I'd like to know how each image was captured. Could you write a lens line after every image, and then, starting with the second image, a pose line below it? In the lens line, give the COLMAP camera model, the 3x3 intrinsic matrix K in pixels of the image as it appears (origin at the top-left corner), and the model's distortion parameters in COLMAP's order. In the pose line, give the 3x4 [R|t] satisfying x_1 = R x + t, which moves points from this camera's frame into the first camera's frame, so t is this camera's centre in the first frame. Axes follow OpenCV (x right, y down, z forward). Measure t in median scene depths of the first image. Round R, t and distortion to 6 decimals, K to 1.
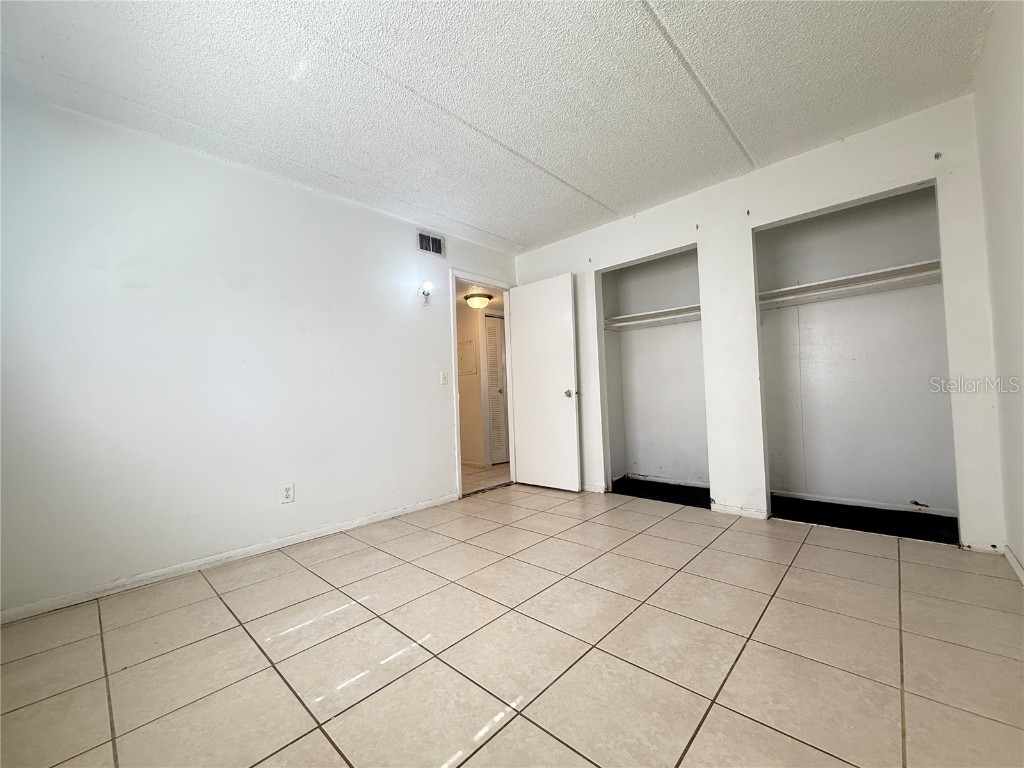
lens RADIAL K [[409.1, 0, 509.0], [0, 409.1, 384.3], [0, 0, 1]] dist [-0.000959, 0.000334]
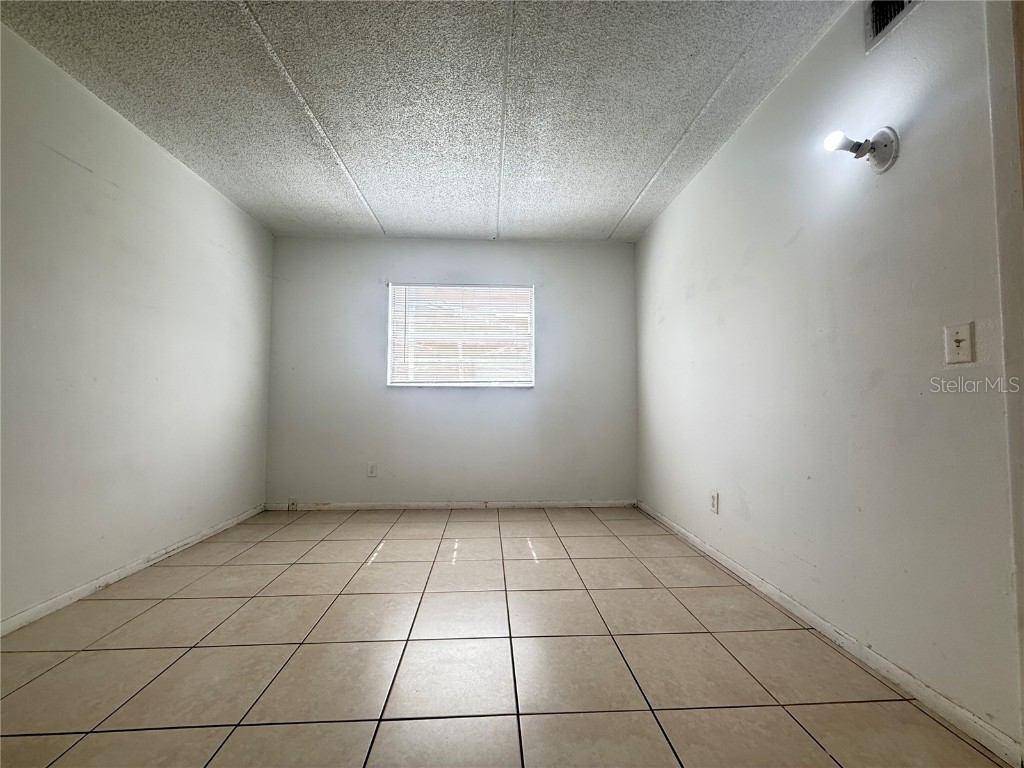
lens RADIAL K [[409.1, 0, 509.0], [0, 409.1, 384.3], [0, 0, 1]] dist [-0.000959, 0.000334]
pose [[-0.691686, 0.004586, -0.722184, 0.647441], [0.046261, 0.998208, -0.037968, 0.024498], [0.720715, -0.059671, -0.690658, 1.948186]]
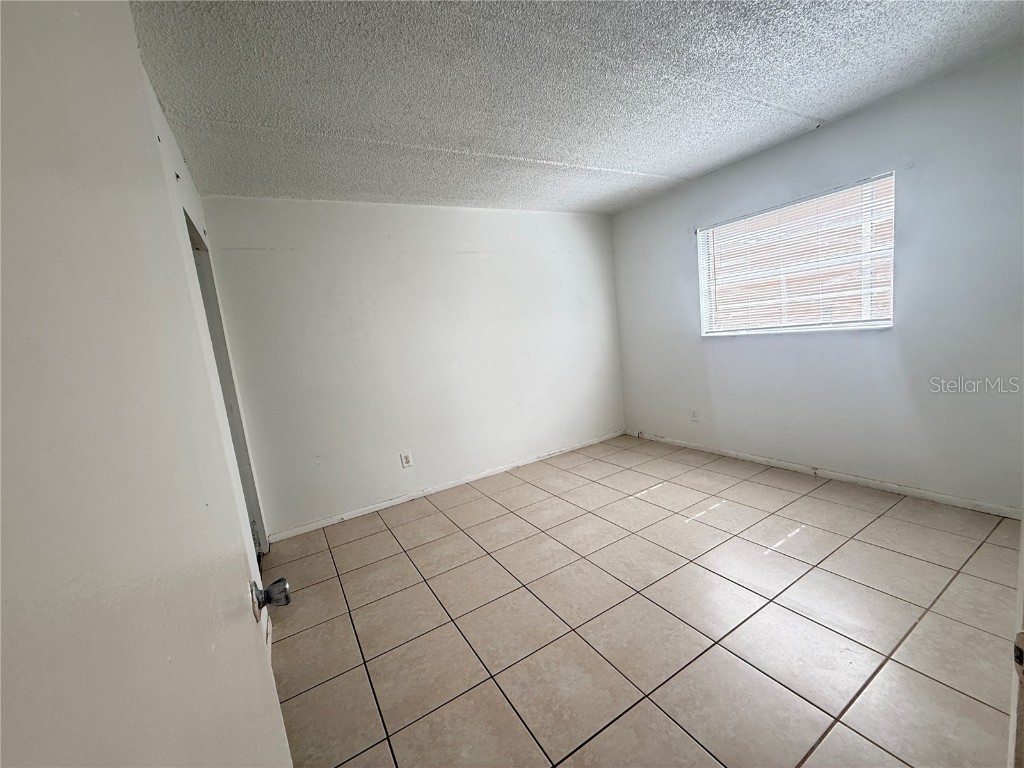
lens RADIAL K [[409.1, 0, 509.0], [0, 409.1, 384.3], [0, 0, 1]] dist [-0.000959, 0.000334]
pose [[-0.948735, 0.108383, 0.296911, -0.060088], [0.141150, 0.985780, 0.091179, -0.158955], [-0.282806, 0.128414, -0.950542, 2.374547]]
